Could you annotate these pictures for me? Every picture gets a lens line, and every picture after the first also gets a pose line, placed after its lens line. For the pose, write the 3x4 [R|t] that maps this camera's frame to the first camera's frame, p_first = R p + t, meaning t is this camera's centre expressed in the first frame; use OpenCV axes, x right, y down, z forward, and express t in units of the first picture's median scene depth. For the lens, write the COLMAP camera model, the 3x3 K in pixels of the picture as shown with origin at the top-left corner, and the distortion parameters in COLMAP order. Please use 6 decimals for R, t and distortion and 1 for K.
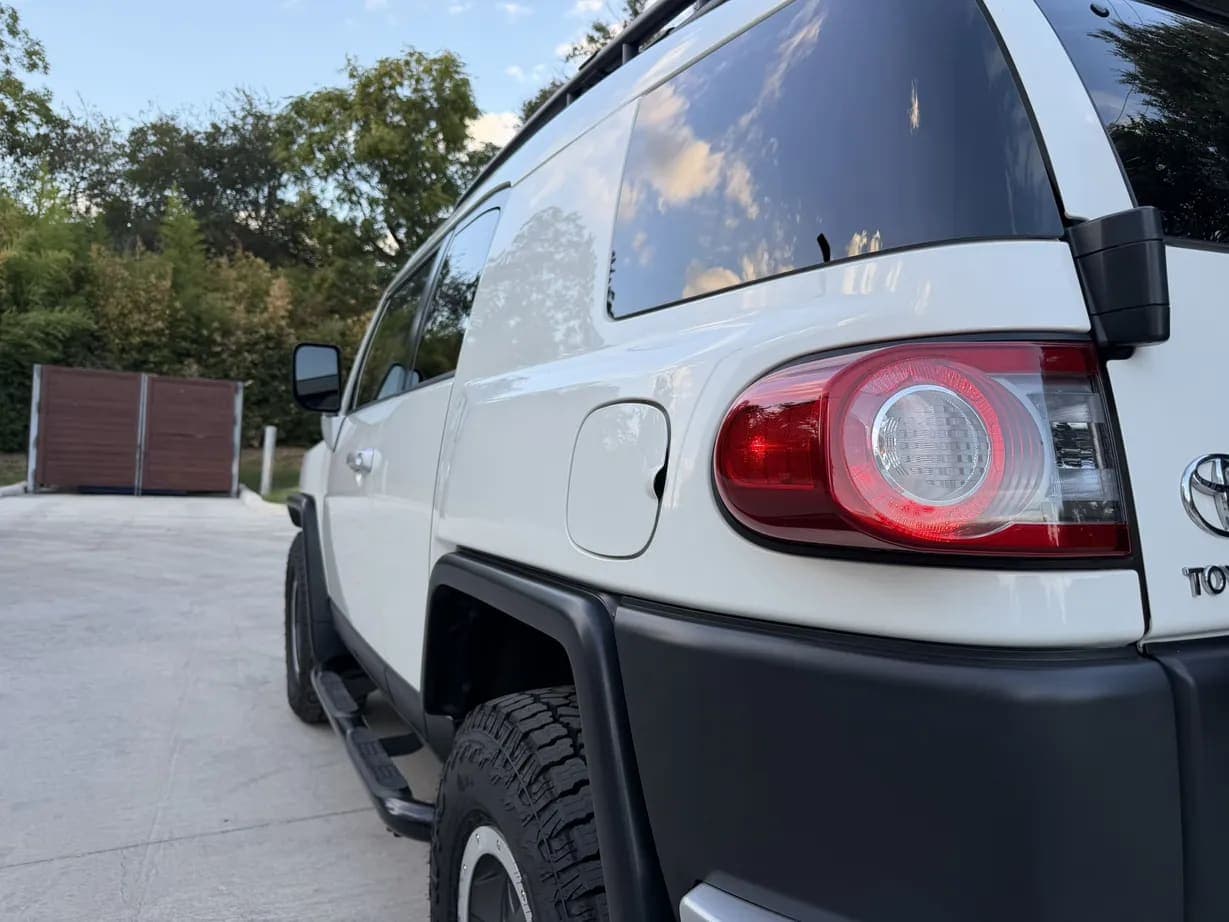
lens RADIAL K [[875.6, 0, 617.3], [0, 875.6, 461.9], [0, 0, 1]] dist [0.027462, -0.021806]
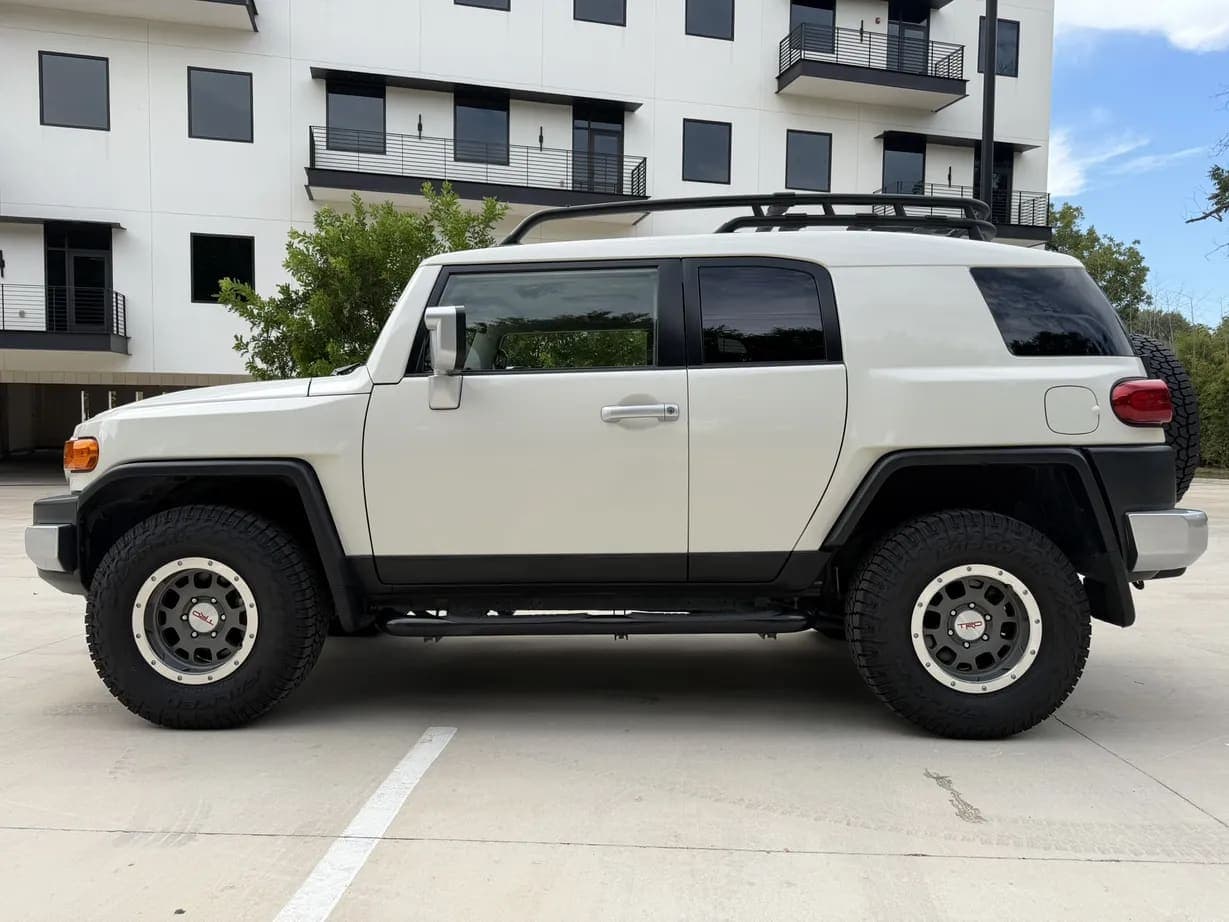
lens RADIAL K [[876.4, 0, 614.5], [0, 876.4, 461.0], [0, 0, 1]] dist [0.025000, -0.021219]
pose [[0.462416, -0.000990, 0.886662, -2.265724], [0.022345, 0.999695, -0.010538, 0.123853], [-0.886381, 0.024685, 0.462297, 0.614744]]
